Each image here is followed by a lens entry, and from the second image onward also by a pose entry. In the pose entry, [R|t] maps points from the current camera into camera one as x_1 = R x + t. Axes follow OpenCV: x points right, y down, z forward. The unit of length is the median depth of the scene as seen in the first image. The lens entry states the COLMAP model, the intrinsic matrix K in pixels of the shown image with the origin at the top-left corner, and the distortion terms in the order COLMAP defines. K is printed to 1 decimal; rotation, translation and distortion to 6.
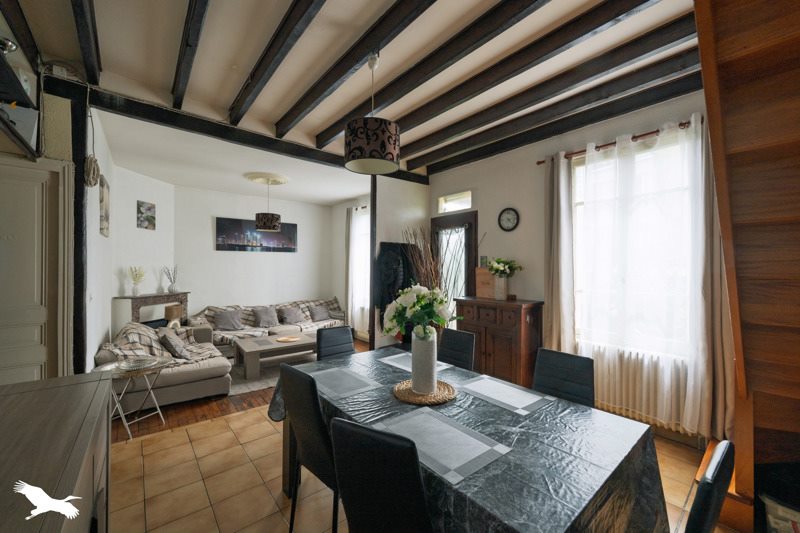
lens RADIAL K [[318.7, 0, 400.0], [0, 318.7, 266.5], [0, 0, 1]] dist [-0.001067, 0.000005]
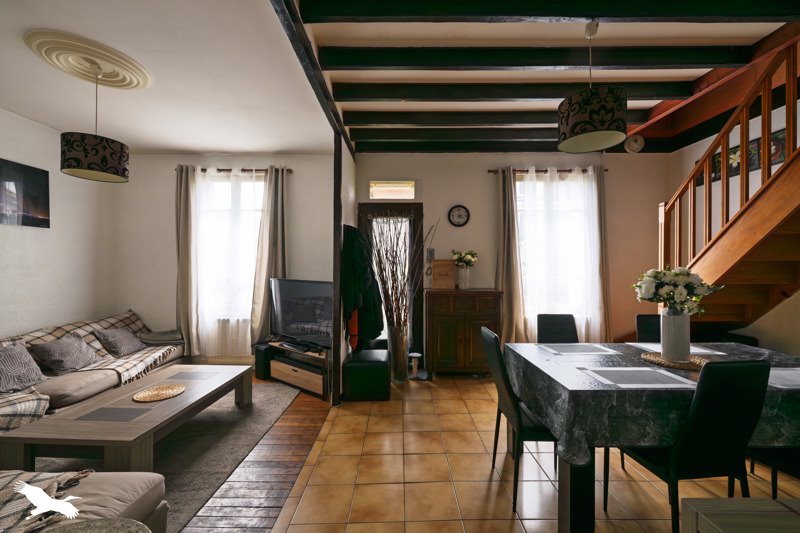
lens RADIAL K [[318.7, 0, 400.0], [0, 318.7, 266.5], [0, 0, 1]] dist [-0.001067, 0.000005]
pose [[0.640588, -0.000131, 0.767885, -0.589834], [-0.001514, 0.999998, 0.001433, 0.023577], [-0.767884, -0.002081, 0.640586, 0.429282]]
